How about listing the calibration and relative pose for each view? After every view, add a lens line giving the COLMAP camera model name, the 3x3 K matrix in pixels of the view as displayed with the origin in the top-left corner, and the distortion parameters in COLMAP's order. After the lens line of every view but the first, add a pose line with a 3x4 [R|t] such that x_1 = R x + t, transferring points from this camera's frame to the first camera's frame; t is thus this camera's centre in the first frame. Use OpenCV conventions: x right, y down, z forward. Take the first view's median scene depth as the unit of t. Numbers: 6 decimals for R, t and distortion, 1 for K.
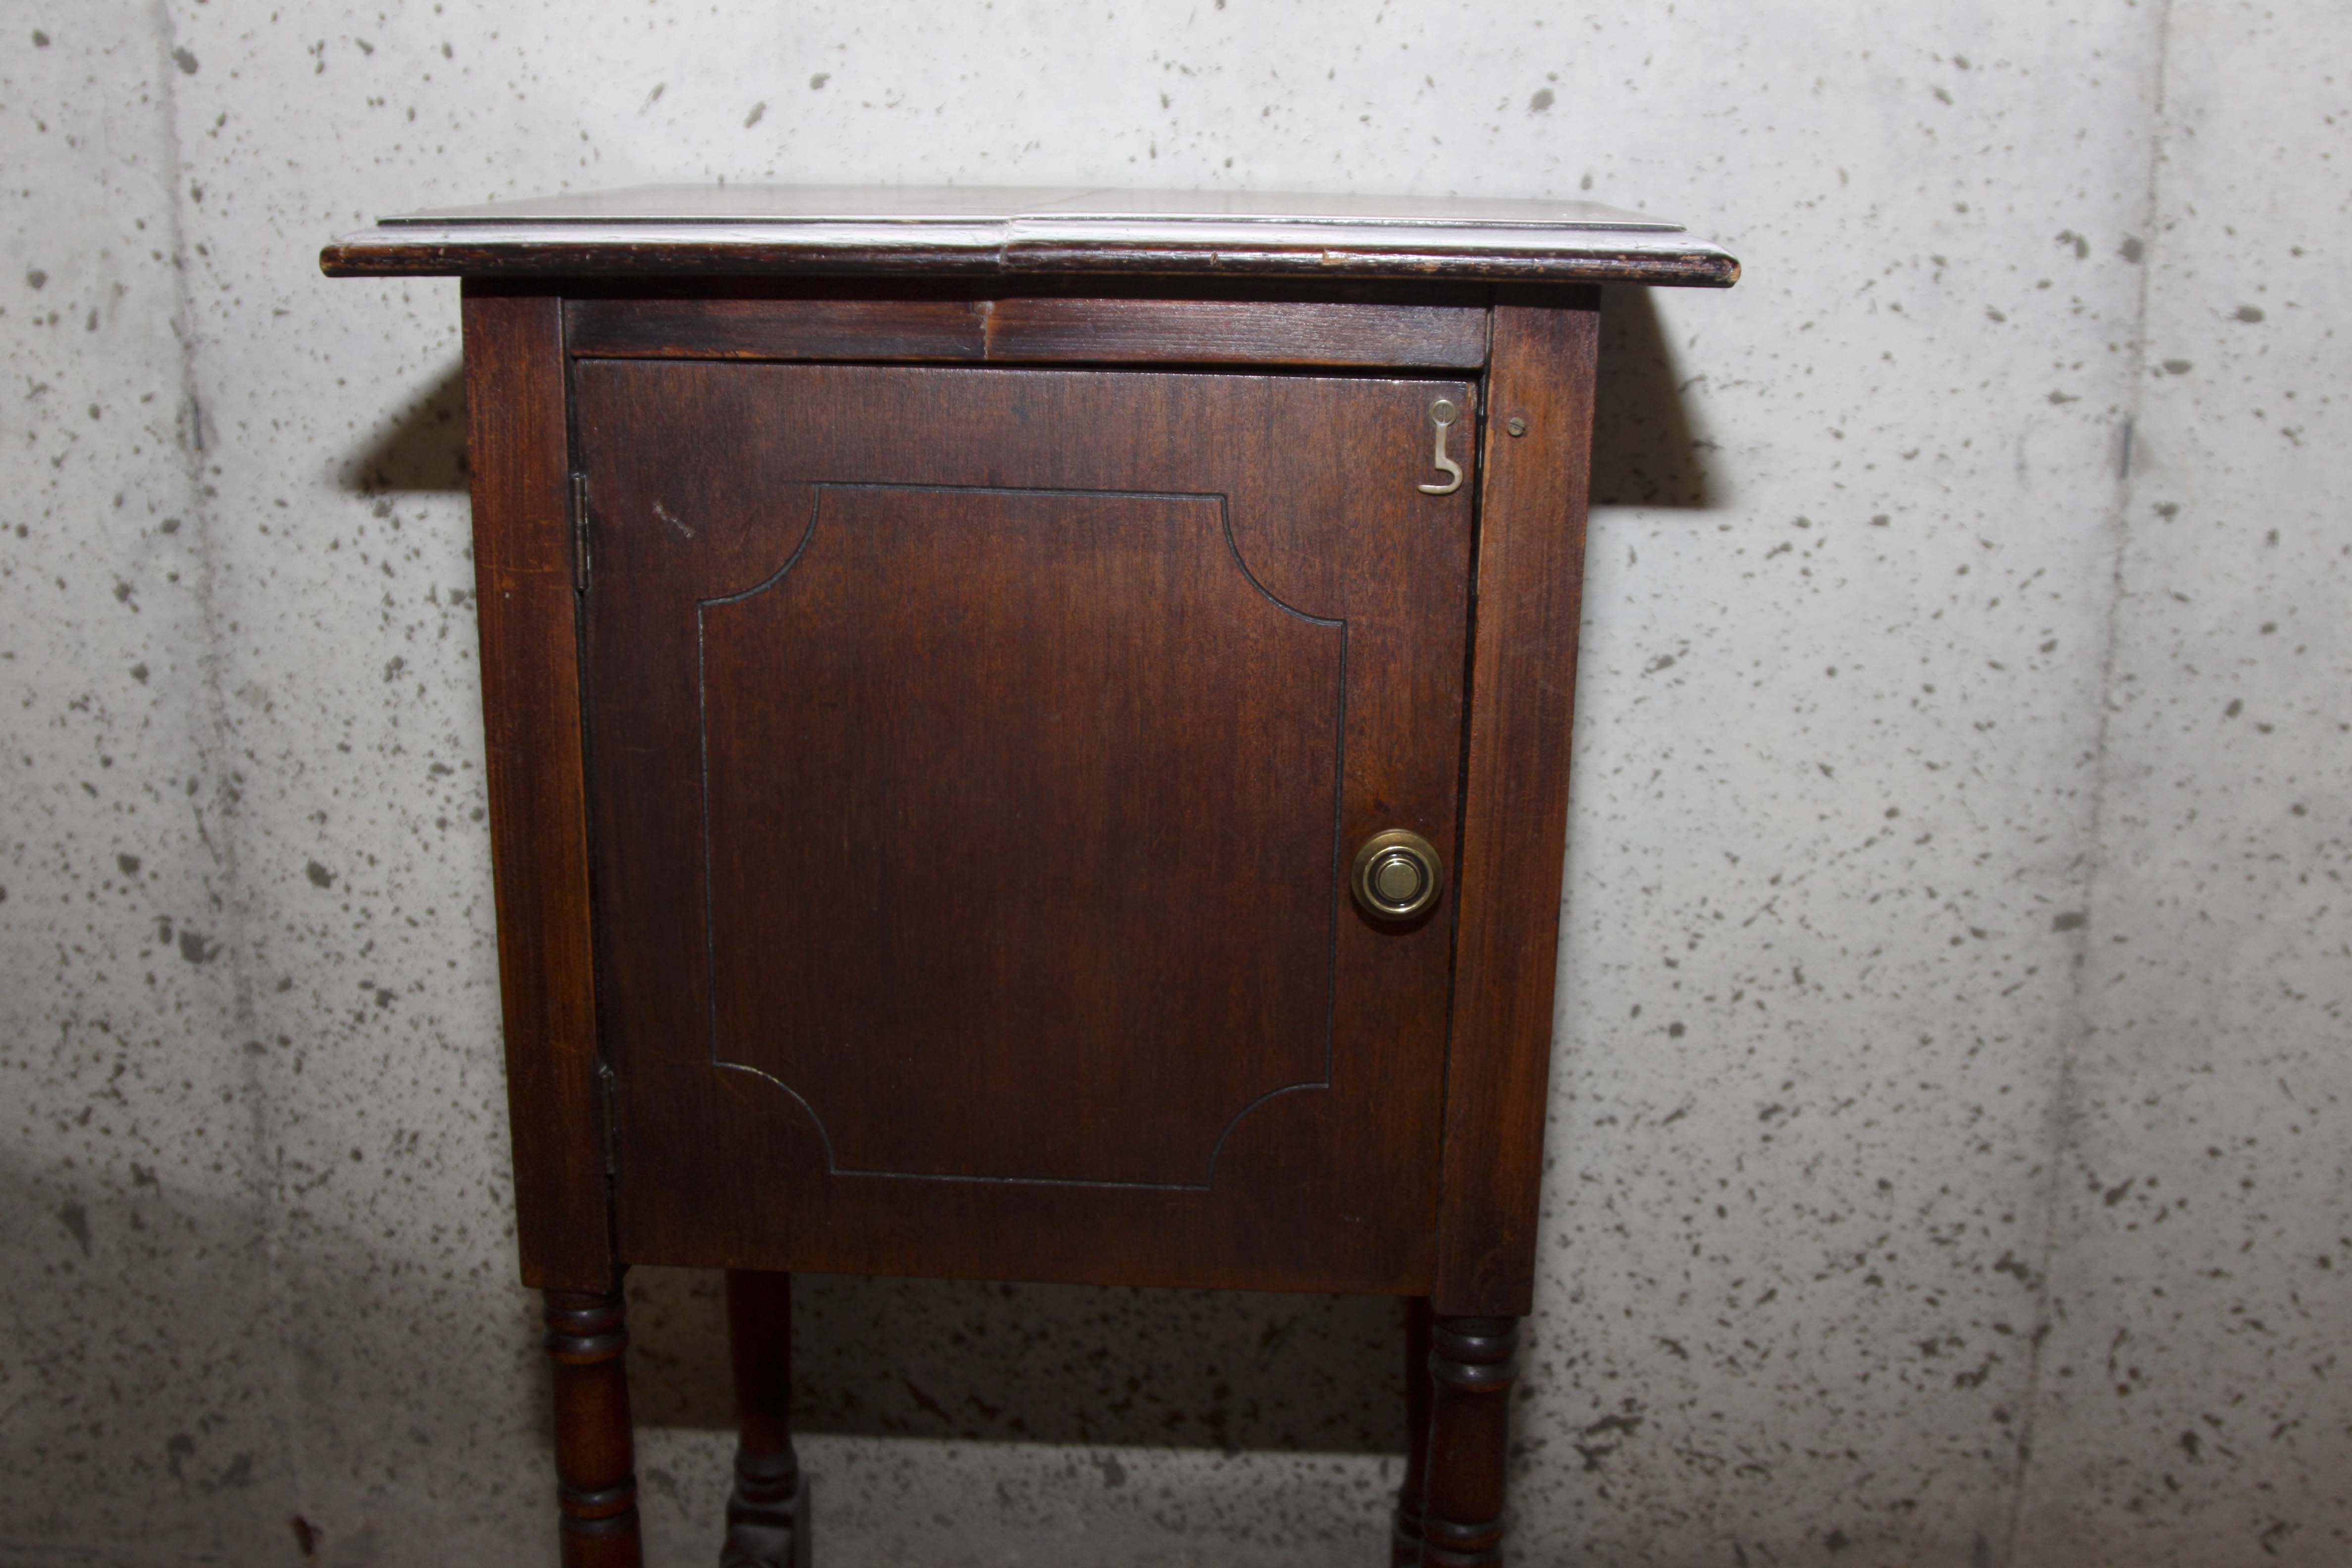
lens RADIAL K [[2489.0, 0, 1219.8], [0, 2489.0, 805.7], [0, 0, 1]] dist [-0.115131, 0.000000]
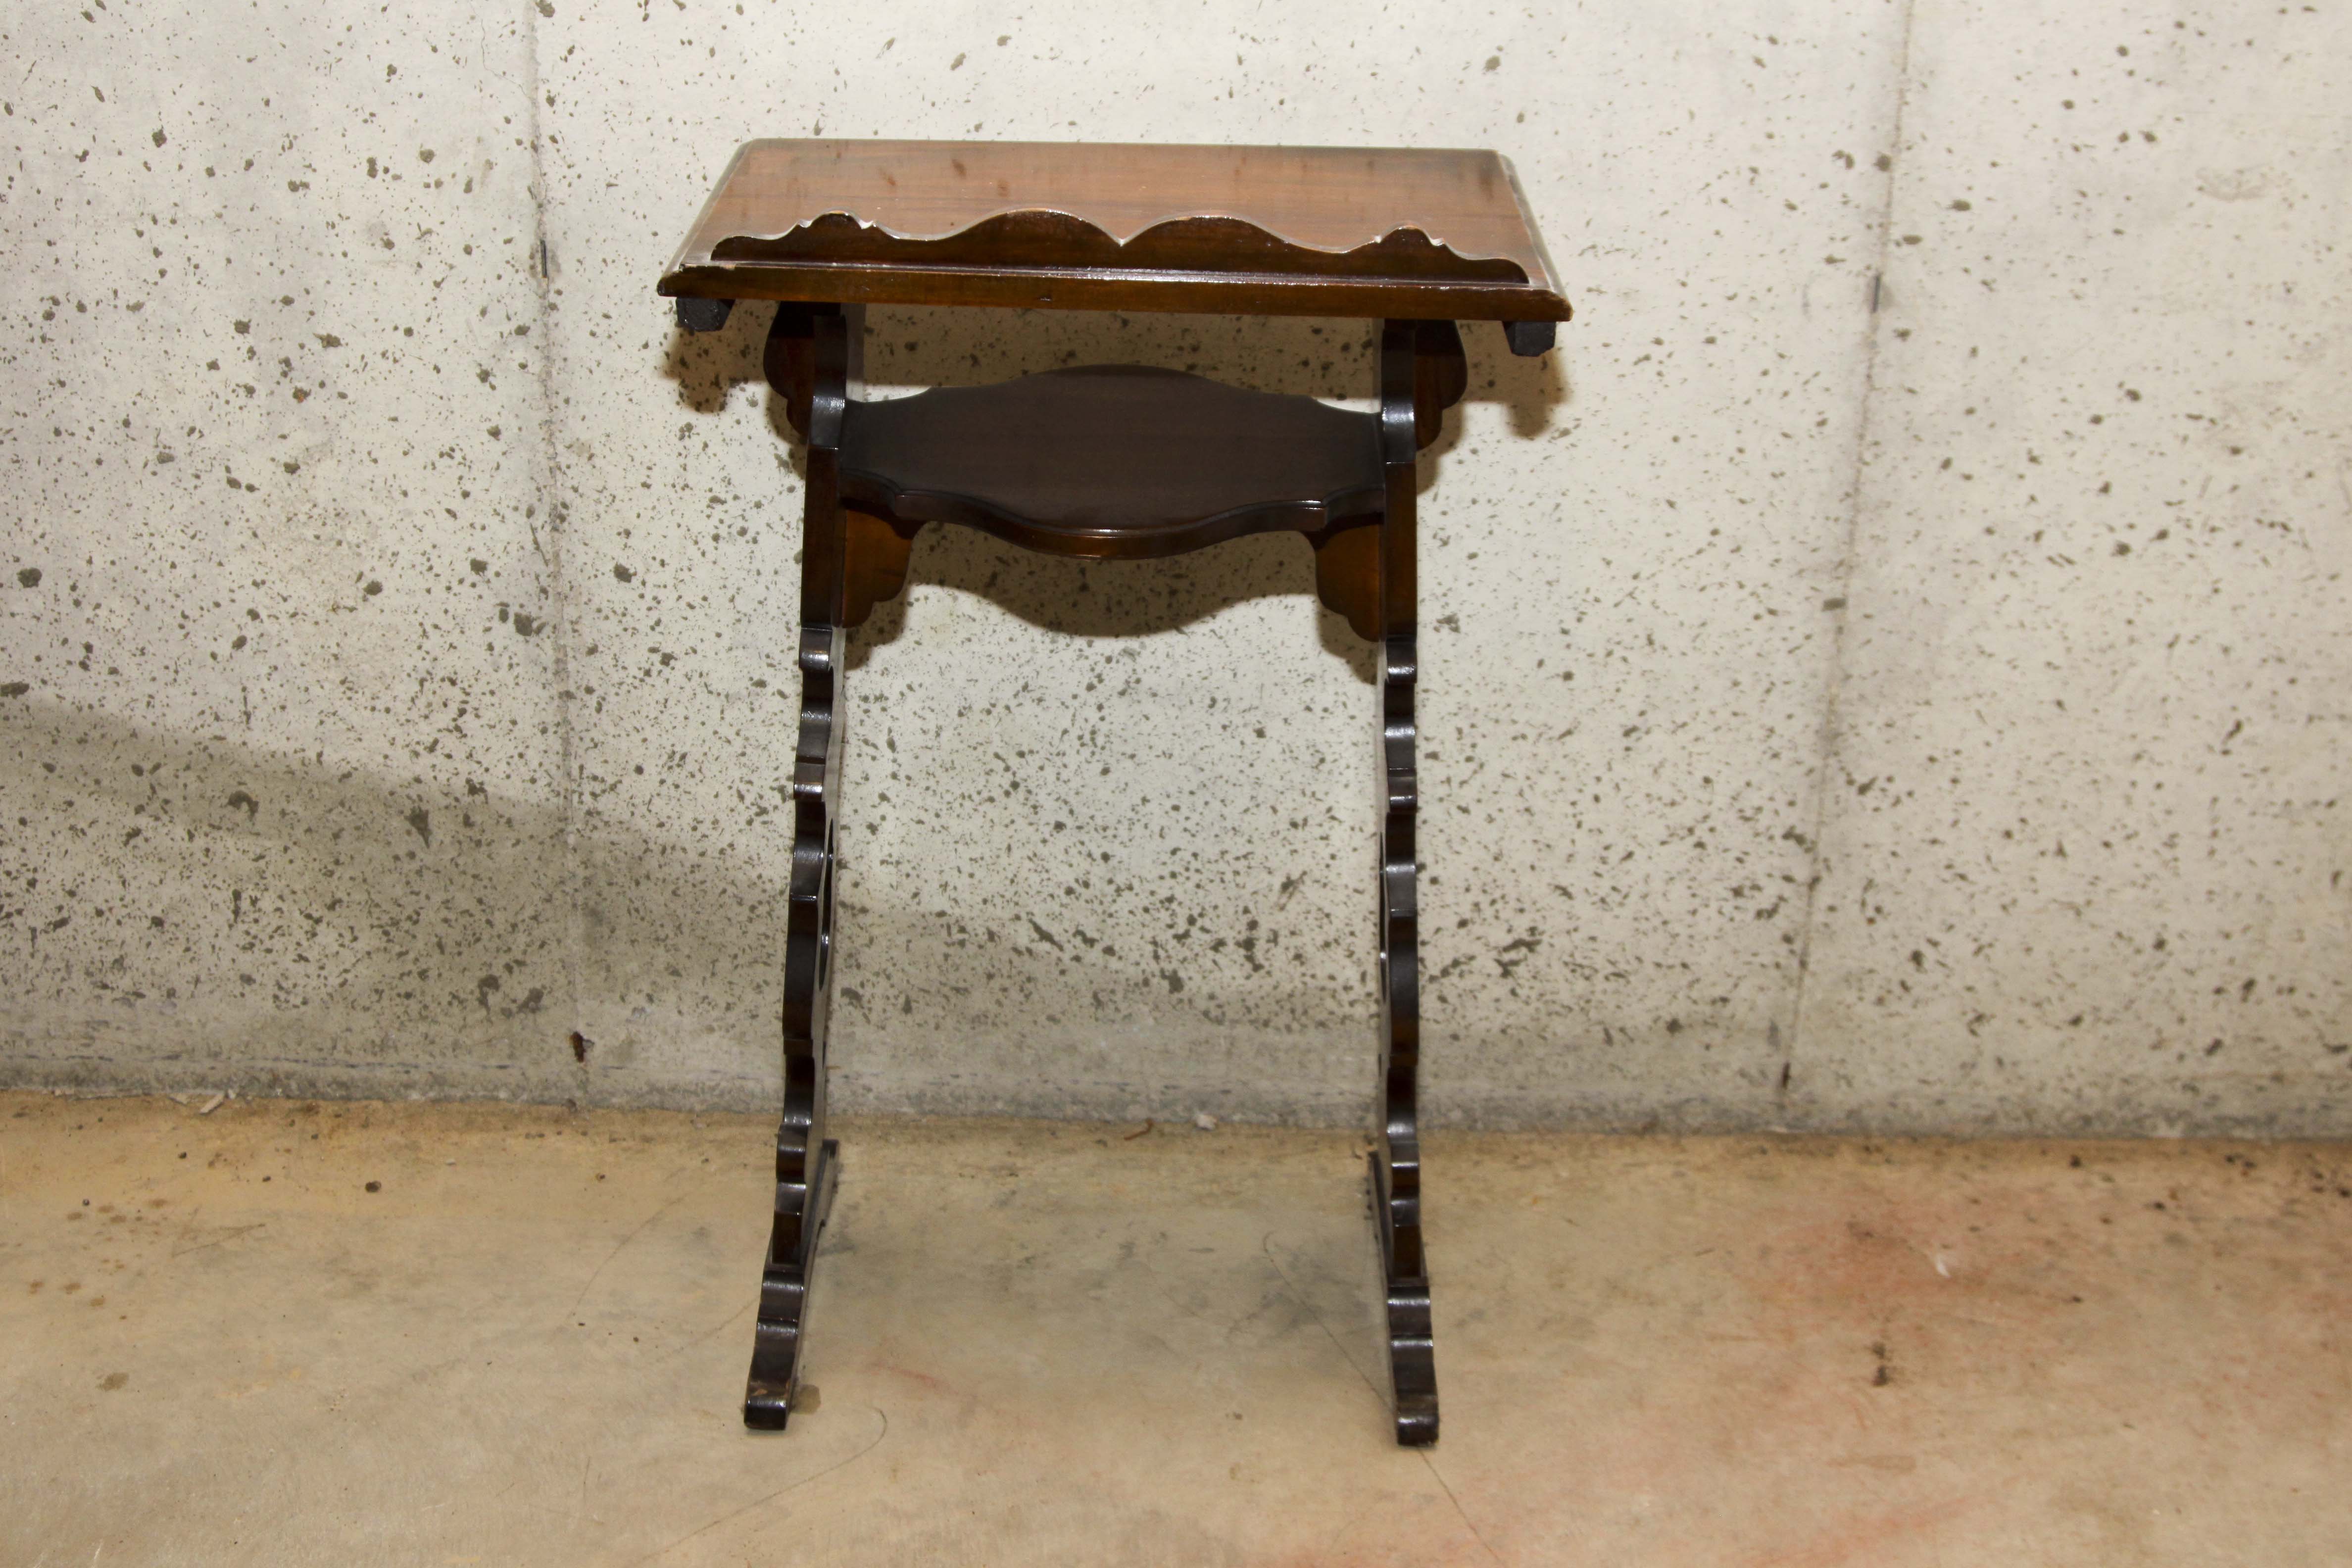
lens RADIAL K [[3194.2, 0, 1198.0], [0, 3194.2, 780.4], [0, 0, 1]] dist [-0.037703, 0.000000]
pose [[0.997634, -0.007661, 0.068326, -0.166950], [-0.002273, 0.989553, 0.144150, -0.122330], [-0.068717, -0.143964, 0.987194, -0.876820]]
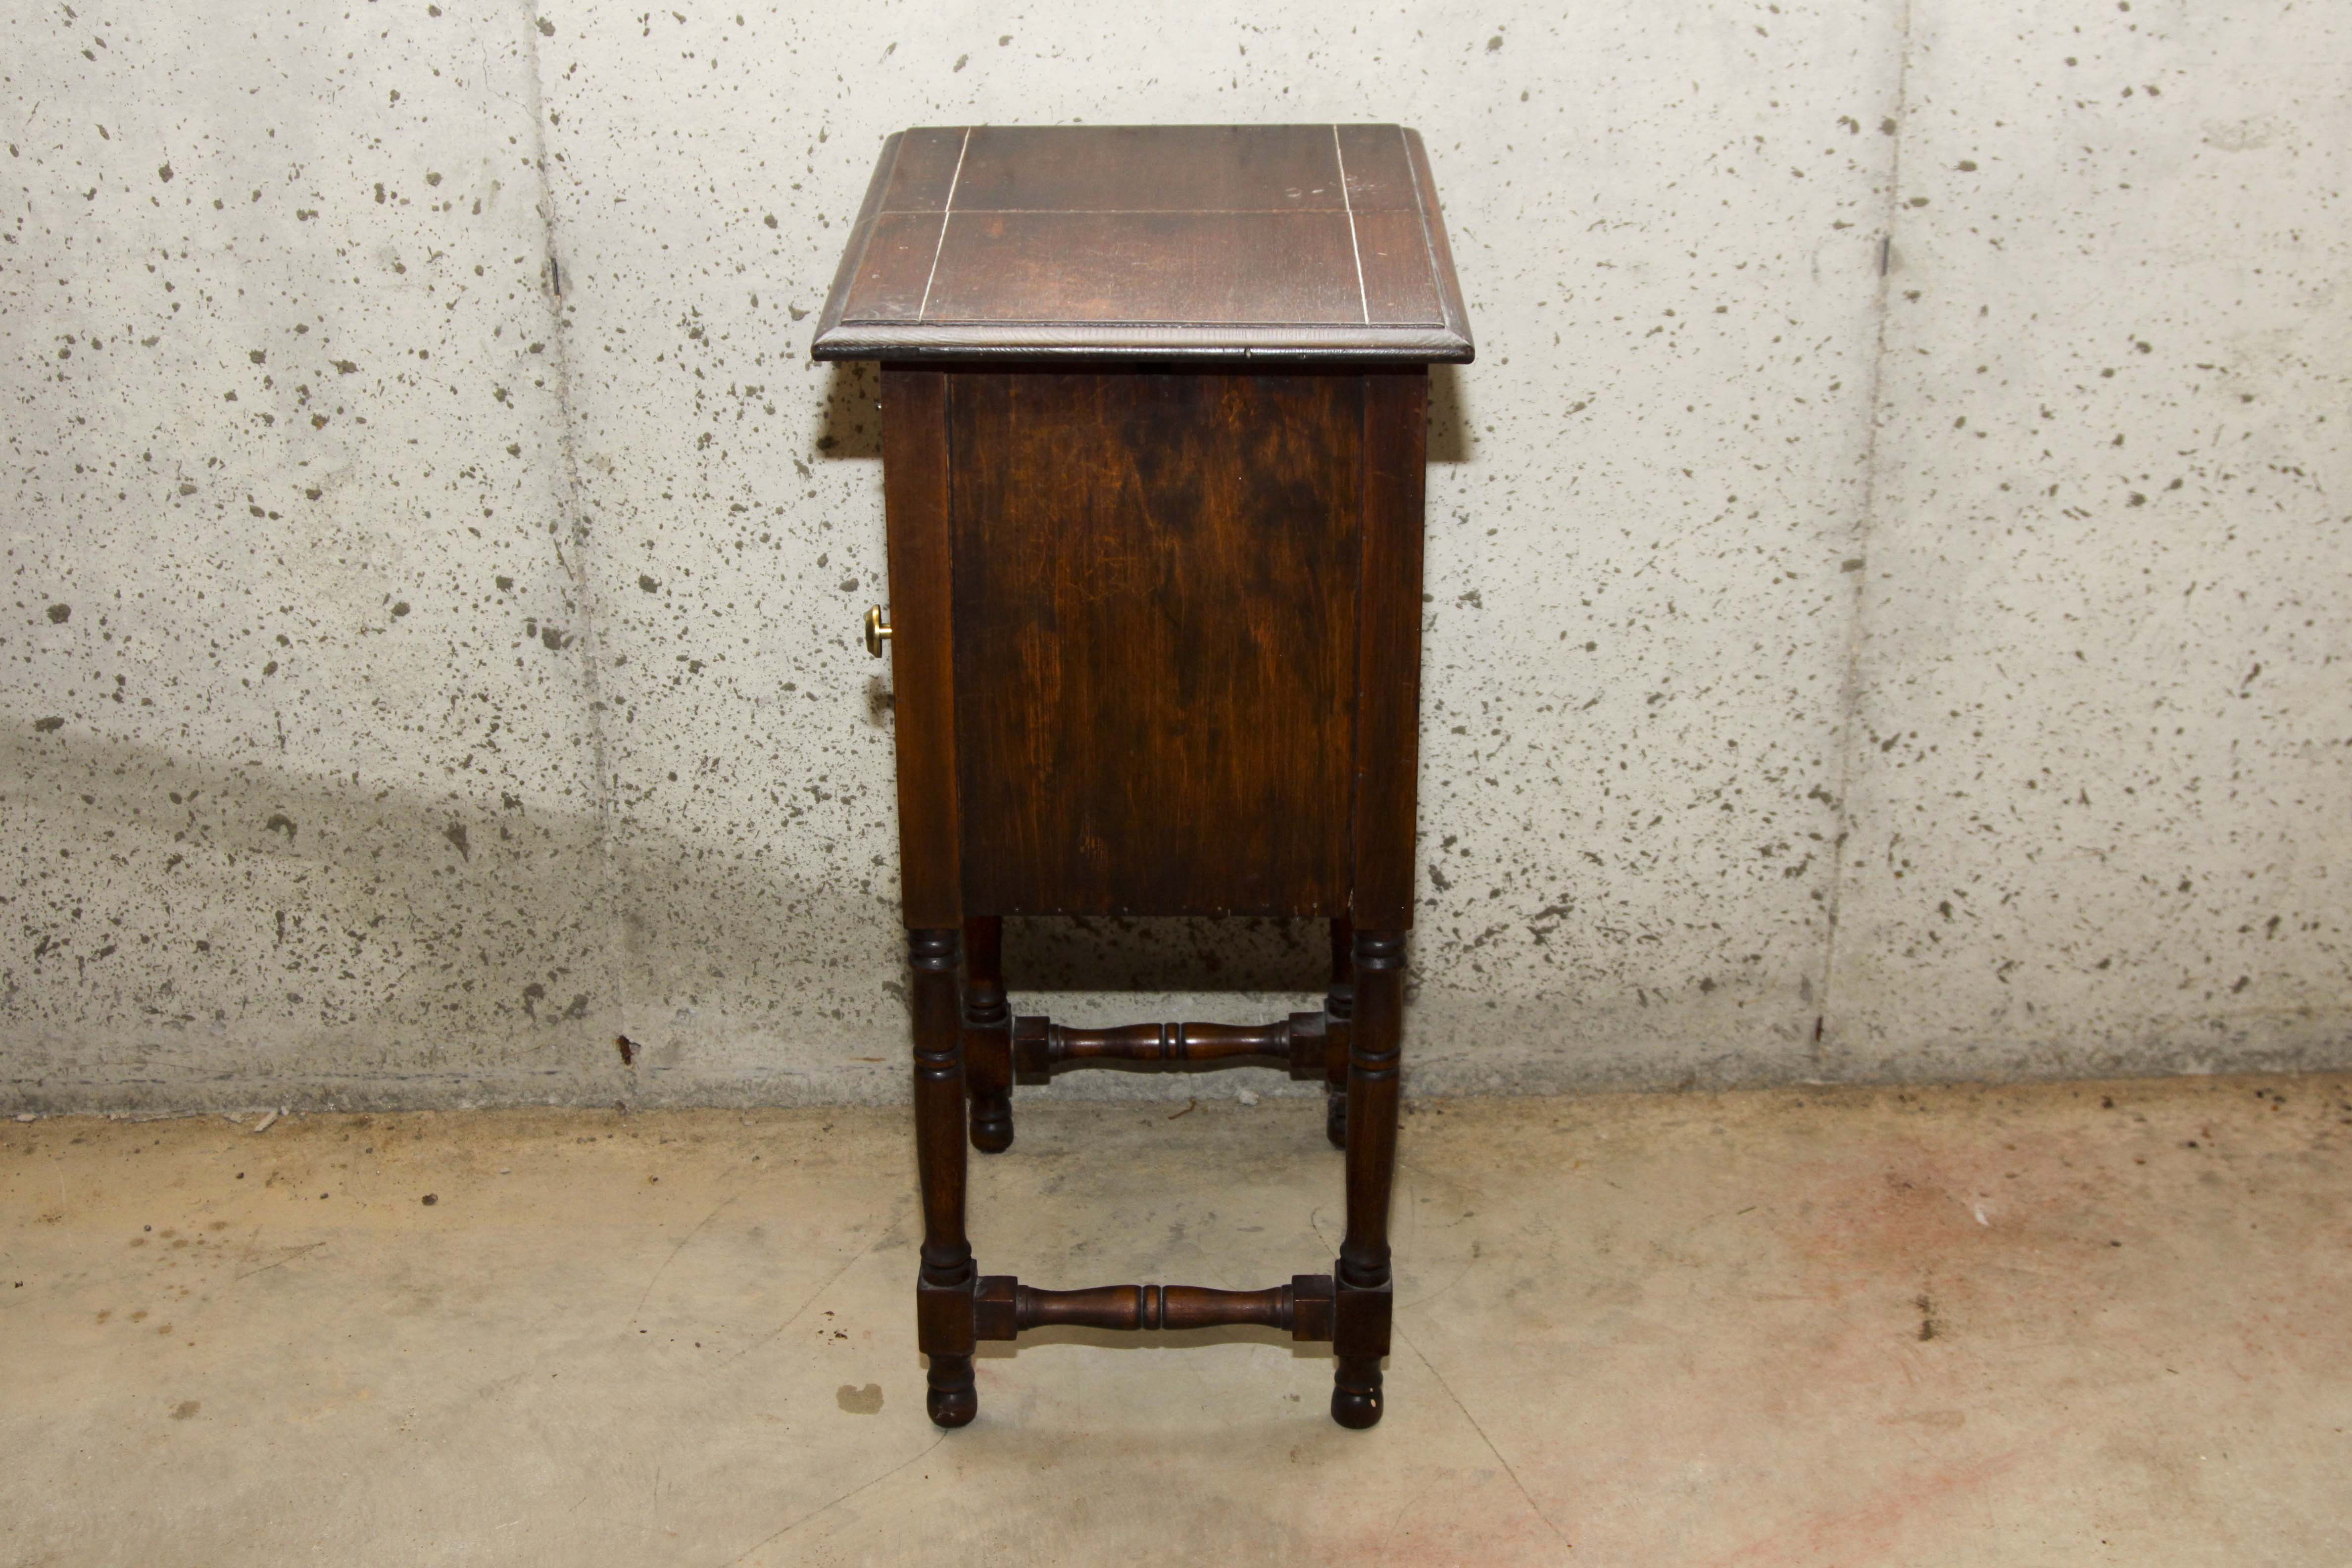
lens RADIAL K [[3145.1, 0, 1211.6], [0, 3145.1, 796.7], [0, 0, 1]] dist [-0.043627, 0.000000]
pose [[0.996312, -0.050970, 0.069031, -0.177976], [0.037909, 0.983156, 0.178794, -0.167587], [-0.076982, -0.175518, 0.981462, -0.853255]]
